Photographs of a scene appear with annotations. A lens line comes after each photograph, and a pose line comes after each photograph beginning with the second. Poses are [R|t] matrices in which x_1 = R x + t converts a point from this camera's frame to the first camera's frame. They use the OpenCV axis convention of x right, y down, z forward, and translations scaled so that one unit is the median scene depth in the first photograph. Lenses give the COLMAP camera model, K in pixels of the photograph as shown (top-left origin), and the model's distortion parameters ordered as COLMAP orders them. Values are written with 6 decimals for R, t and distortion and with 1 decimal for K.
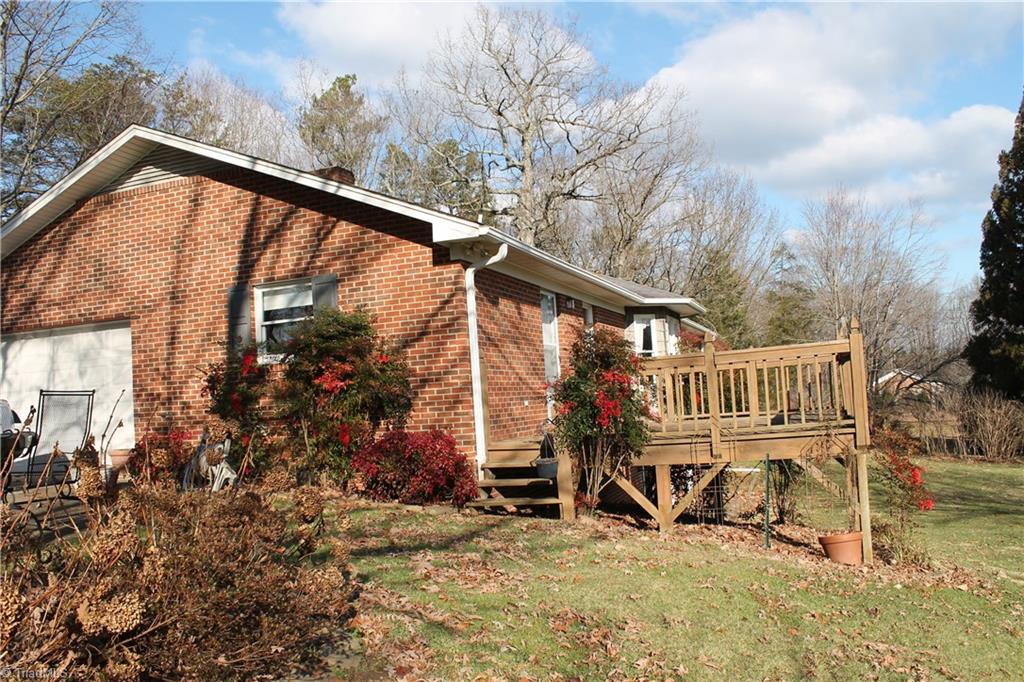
lens RADIAL K [[826.9, 0, 512.0], [0, 826.9, 341.0], [0, 0, 1]] dist [-0.143739, 0.001308]
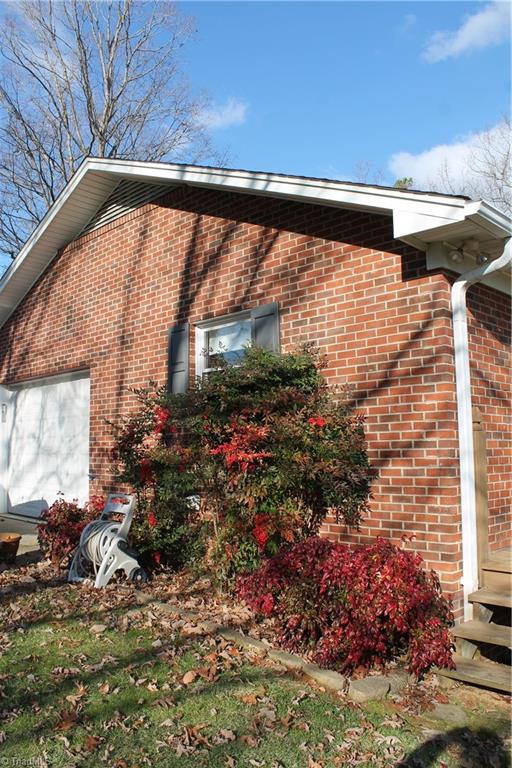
lens RADIAL K [[620.1, 0, 256.0], [0, 620.1, 384.0], [0, 0, 1]] dist [-0.143739, 0.001308]
pose [[0.892420, 0.004616, -0.451182, 0.021540], [-0.012951, 0.999798, -0.015388, 0.000745], [0.451020, 0.019576, 0.892299, 0.495755]]
